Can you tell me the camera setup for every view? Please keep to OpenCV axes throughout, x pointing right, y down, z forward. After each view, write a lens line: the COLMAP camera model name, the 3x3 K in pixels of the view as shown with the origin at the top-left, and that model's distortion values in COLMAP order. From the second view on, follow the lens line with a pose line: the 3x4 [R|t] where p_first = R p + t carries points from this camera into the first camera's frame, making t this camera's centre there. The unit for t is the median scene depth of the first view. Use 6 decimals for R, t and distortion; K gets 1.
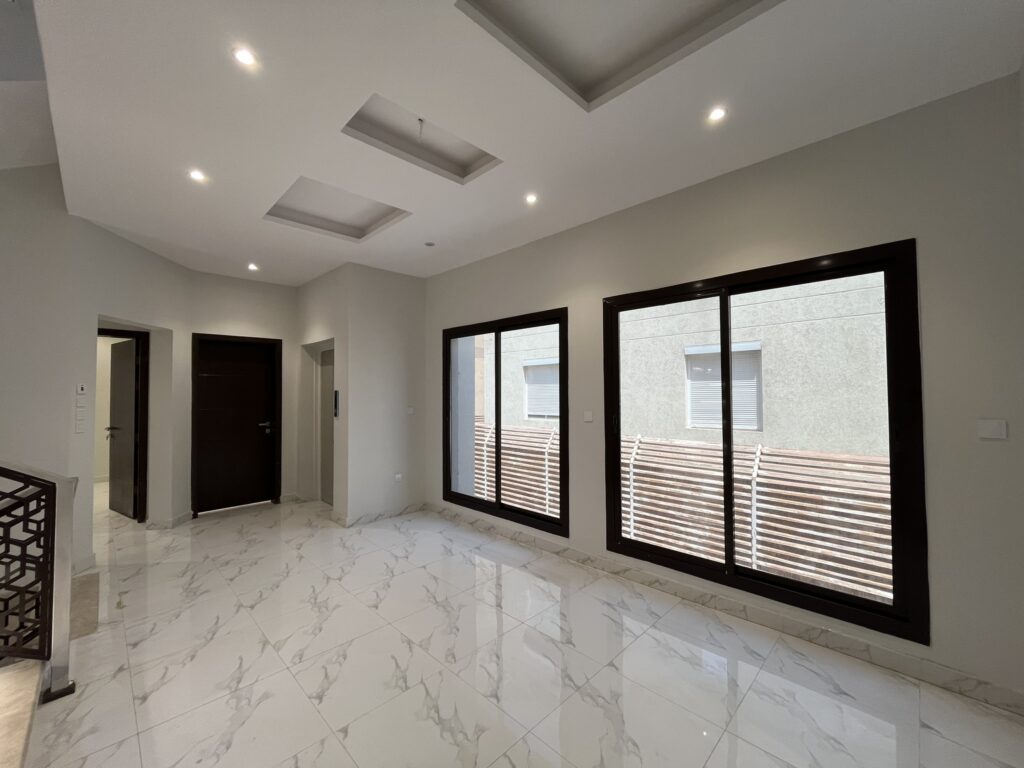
lens RADIAL K [[414.5, 0, 510.4], [0, 414.5, 382.3], [0, 0, 1]] dist [-0.002735, 0.000588]
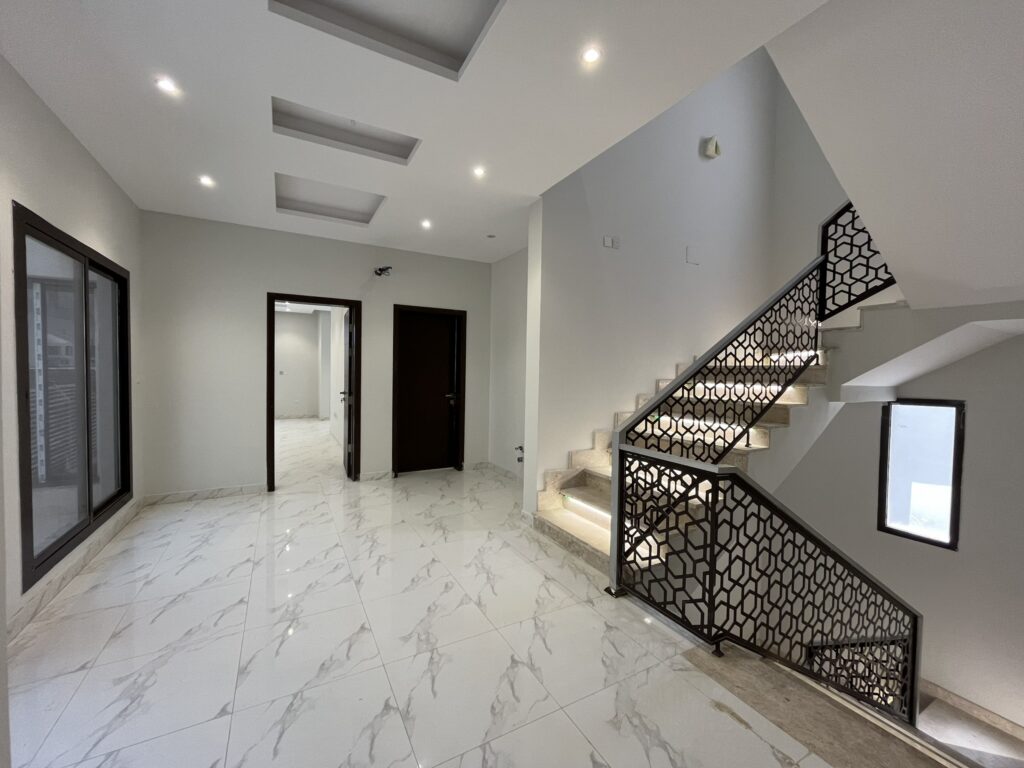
lens RADIAL K [[414.5, 0, 511.8], [0, 414.5, 383.9], [0, 0, 1]] dist [-0.002735, 0.000588]
pose [[-0.960976, -0.018173, 0.276034, -0.603215], [-0.016811, 0.999832, 0.007299, 0.050424], [-0.276120, 0.002373, -0.961120, 1.256391]]
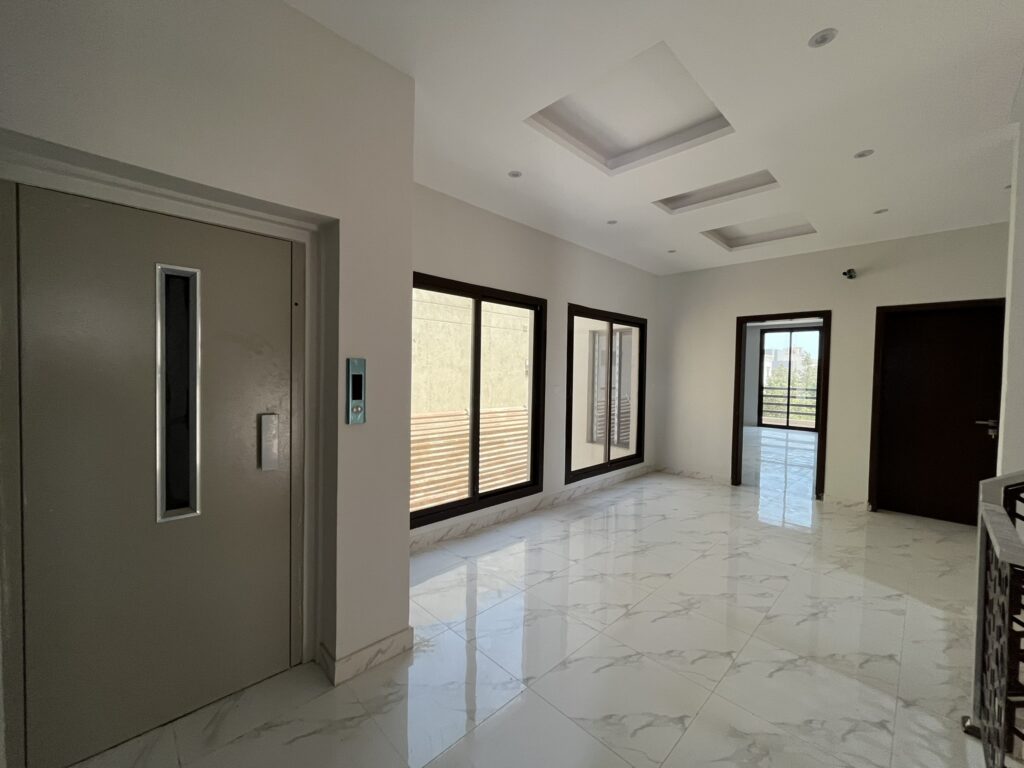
lens RADIAL K [[414.5, 0, 508.4], [0, 414.5, 383.9], [0, 0, 1]] dist [-0.002735, 0.000588]
pose [[0.005992, -0.023369, 0.999709, -1.029786], [-0.041016, 0.998880, 0.023595, 0.034771], [-0.999141, -0.041146, 0.005027, 1.065686]]
